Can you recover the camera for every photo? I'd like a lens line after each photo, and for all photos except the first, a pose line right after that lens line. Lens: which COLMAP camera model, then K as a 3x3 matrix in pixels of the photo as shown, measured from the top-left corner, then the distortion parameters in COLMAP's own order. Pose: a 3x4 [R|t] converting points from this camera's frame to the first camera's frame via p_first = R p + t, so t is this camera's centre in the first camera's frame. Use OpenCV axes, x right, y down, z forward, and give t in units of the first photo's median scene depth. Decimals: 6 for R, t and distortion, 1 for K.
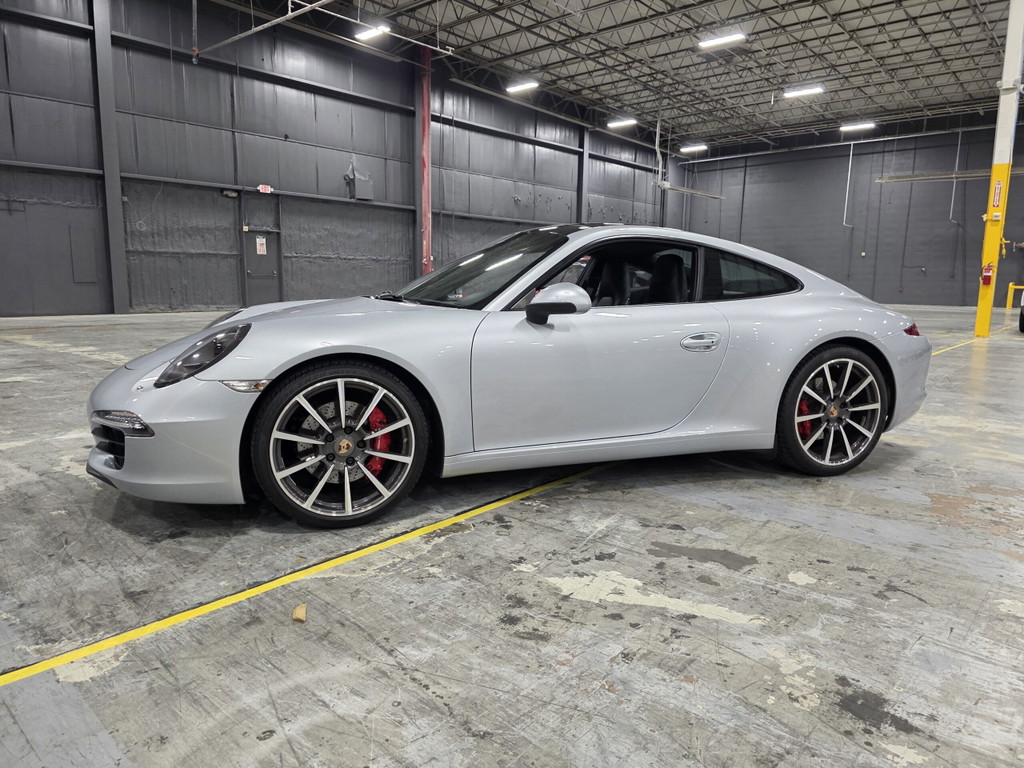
lens RADIAL K [[687.7, 0, 508.6], [0, 687.7, 381.2], [0, 0, 1]] dist [0.056932, -0.053629]
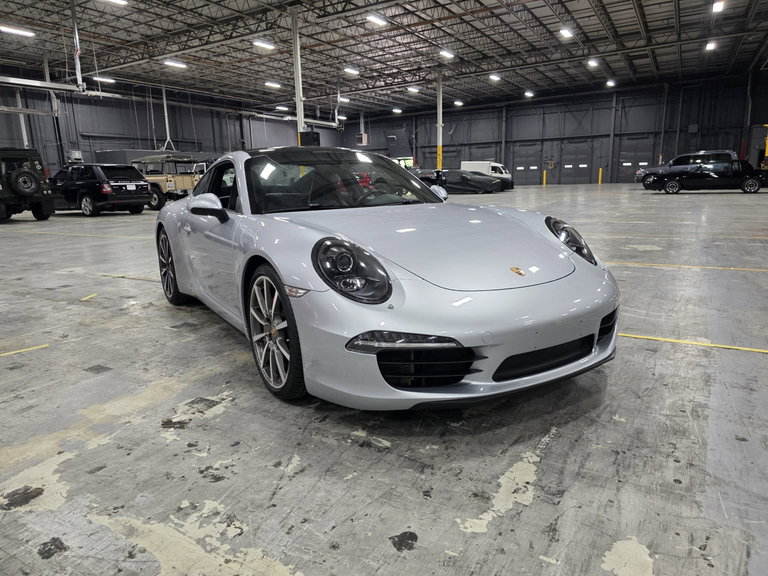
lens RADIAL K [[515.7, 0, 380.6], [0, 515.7, 286.1], [0, 0, 1]] dist [0.056932, -0.053629]
pose [[-0.210924, -0.207398, 0.955247, -1.079883], [0.169062, 0.954766, 0.244623, -0.212974], [-0.962771, 0.213093, -0.166320, 1.214444]]
